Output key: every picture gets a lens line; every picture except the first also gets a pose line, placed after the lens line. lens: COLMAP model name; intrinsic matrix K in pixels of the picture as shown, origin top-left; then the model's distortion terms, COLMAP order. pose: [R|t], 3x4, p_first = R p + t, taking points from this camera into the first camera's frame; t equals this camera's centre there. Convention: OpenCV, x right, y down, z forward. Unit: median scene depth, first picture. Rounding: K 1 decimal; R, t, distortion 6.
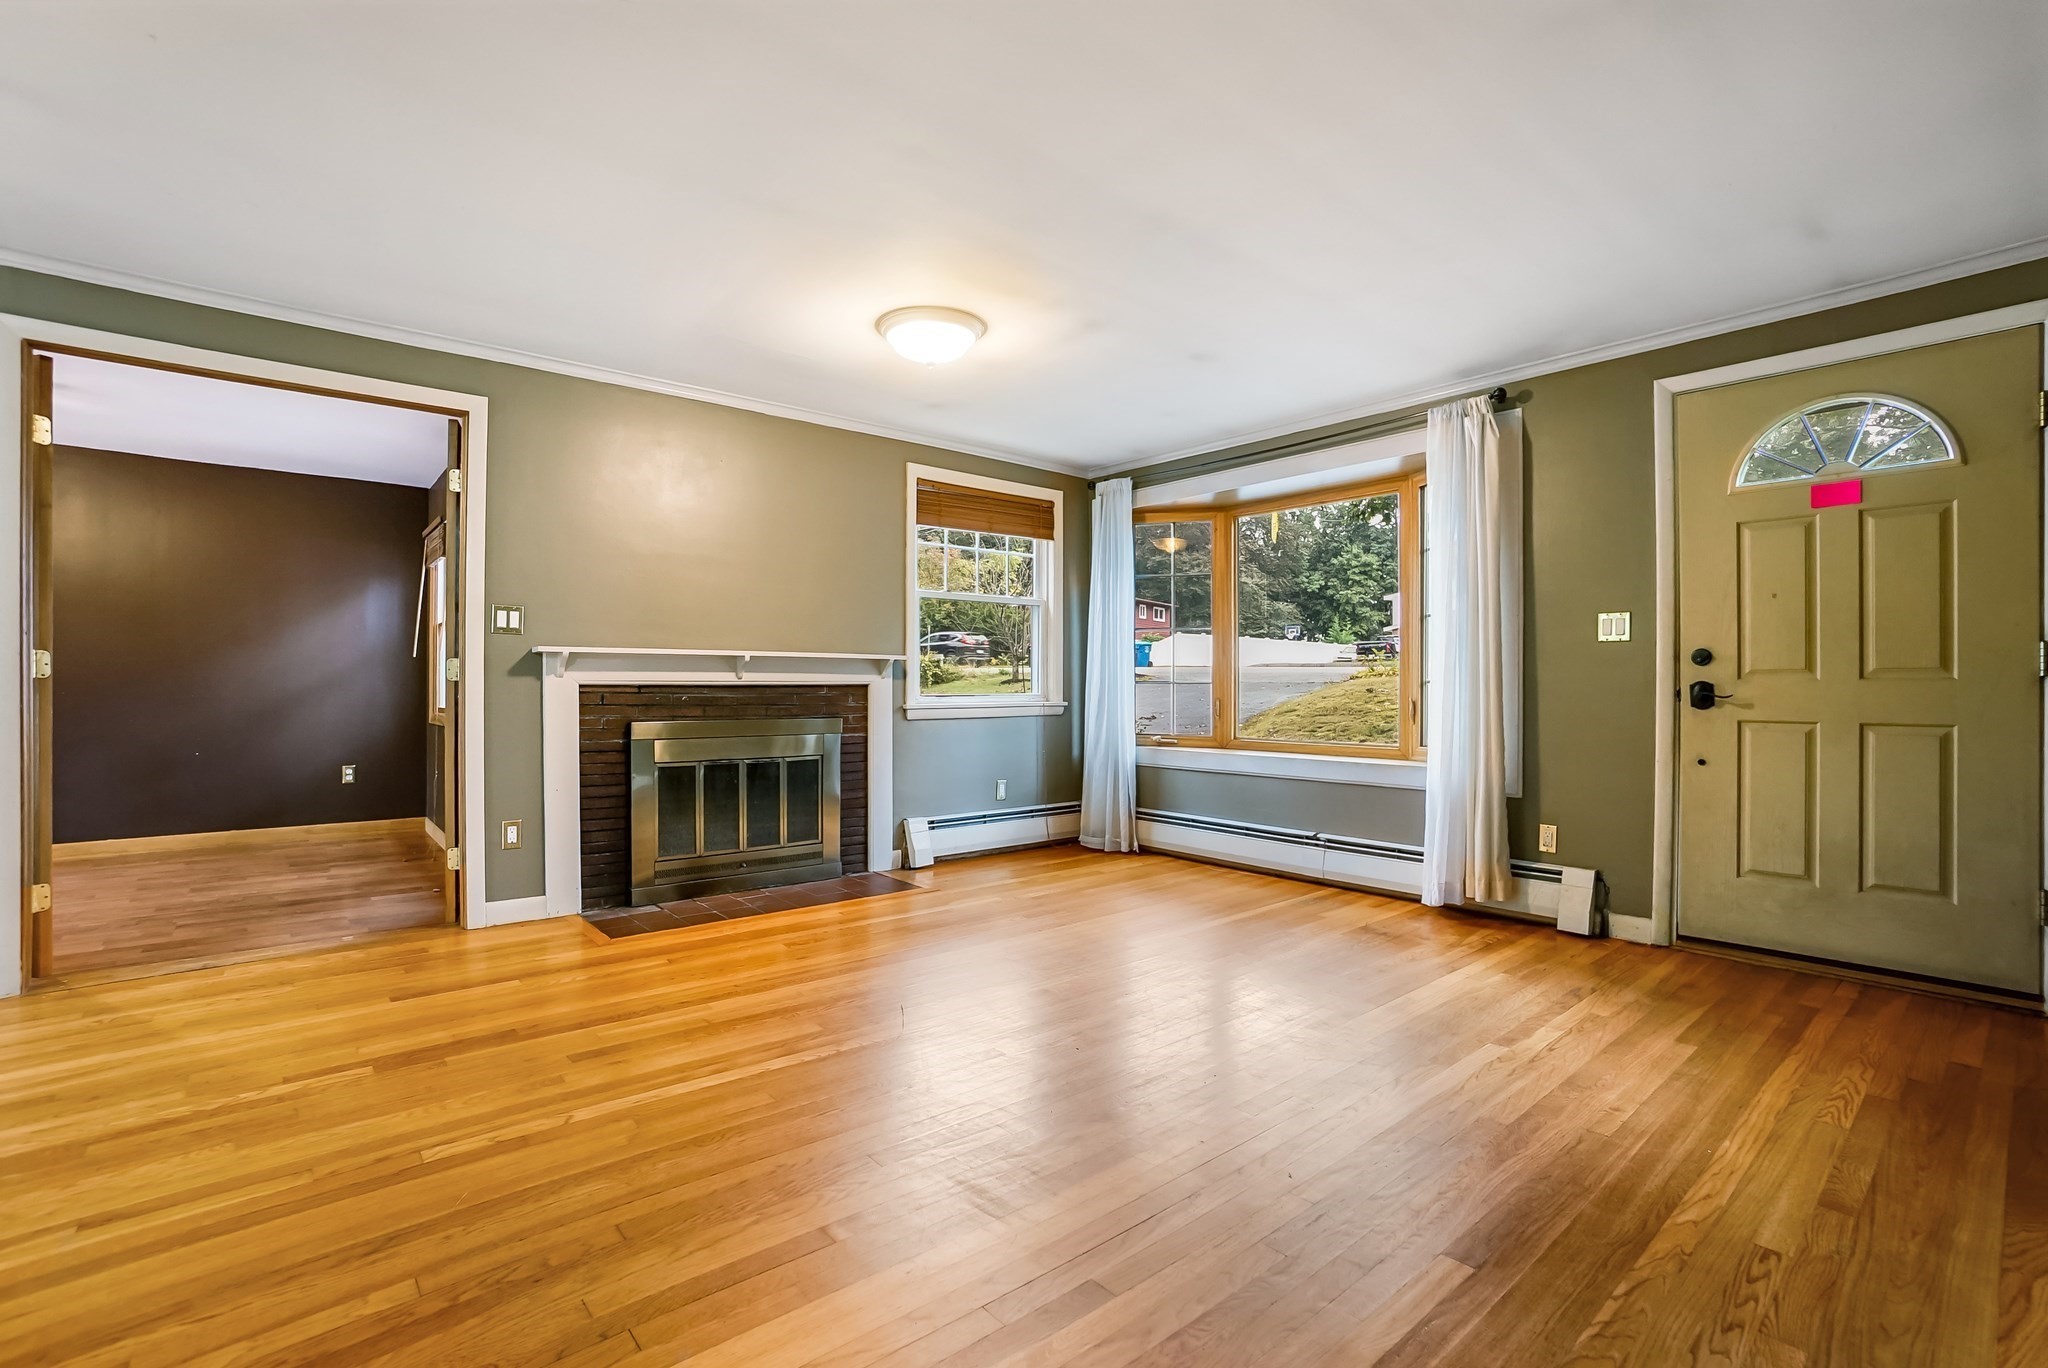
lens RADIAL K [[916.7, 0, 1011.7], [0, 916.7, 687.8], [0, 0, 1]] dist [-0.066762, 0.022178]
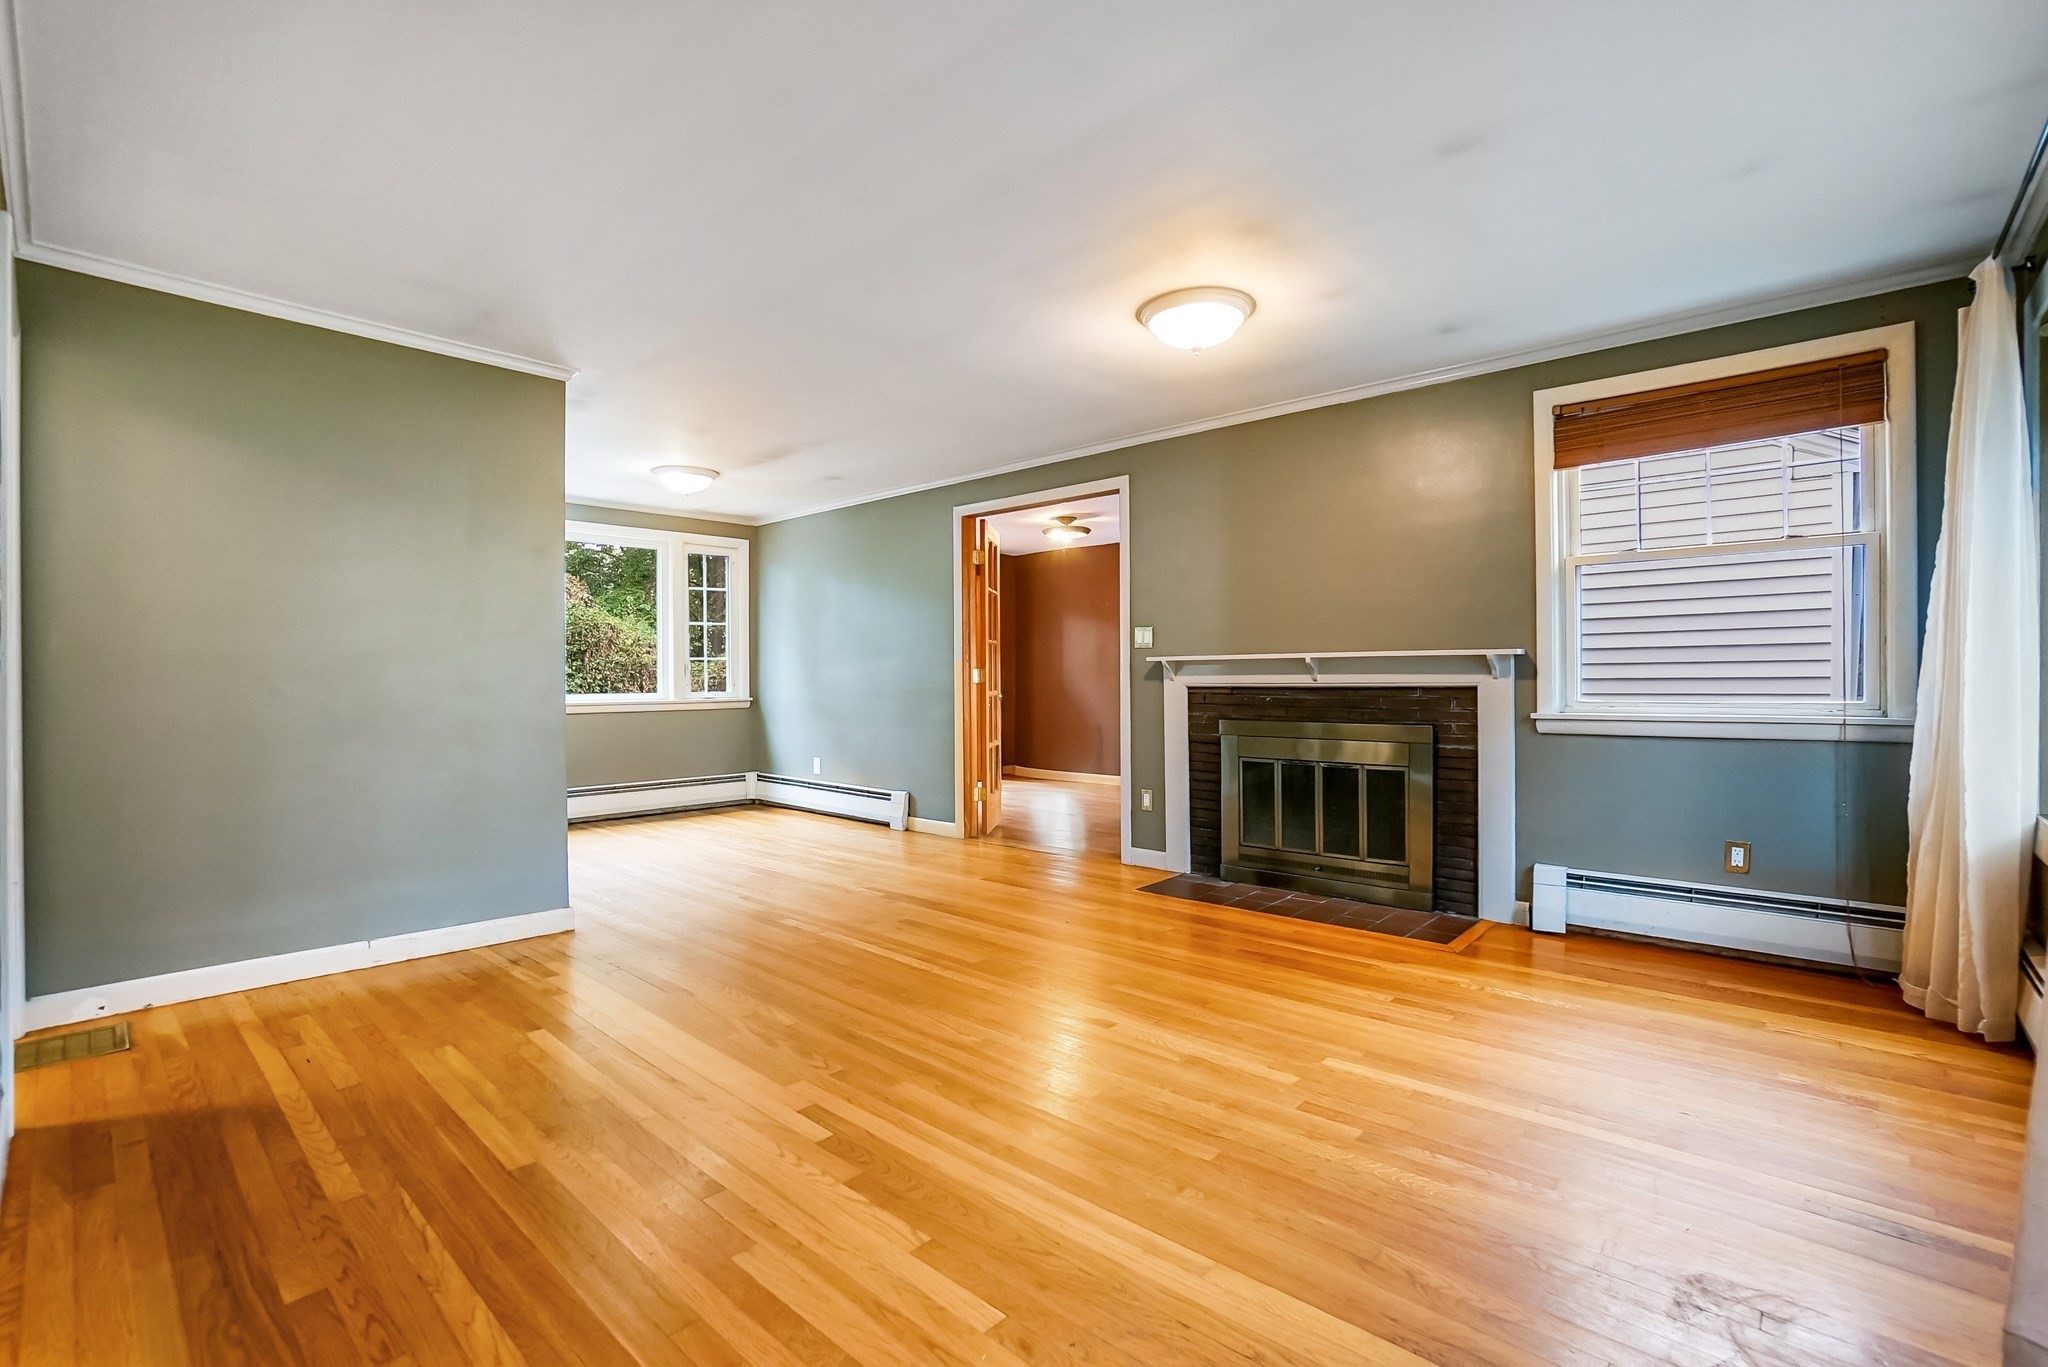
lens RADIAL K [[926.4, 0, 1015.6], [0, 926.4, 682.8], [0, 0, 1]] dist [-0.038852, 0.000535]
pose [[0.129151, 0.001420, -0.991624, 0.704978], [0.003355, 0.999993, 0.001869, -0.011294], [0.991619, -0.003568, 0.129145, 0.581930]]
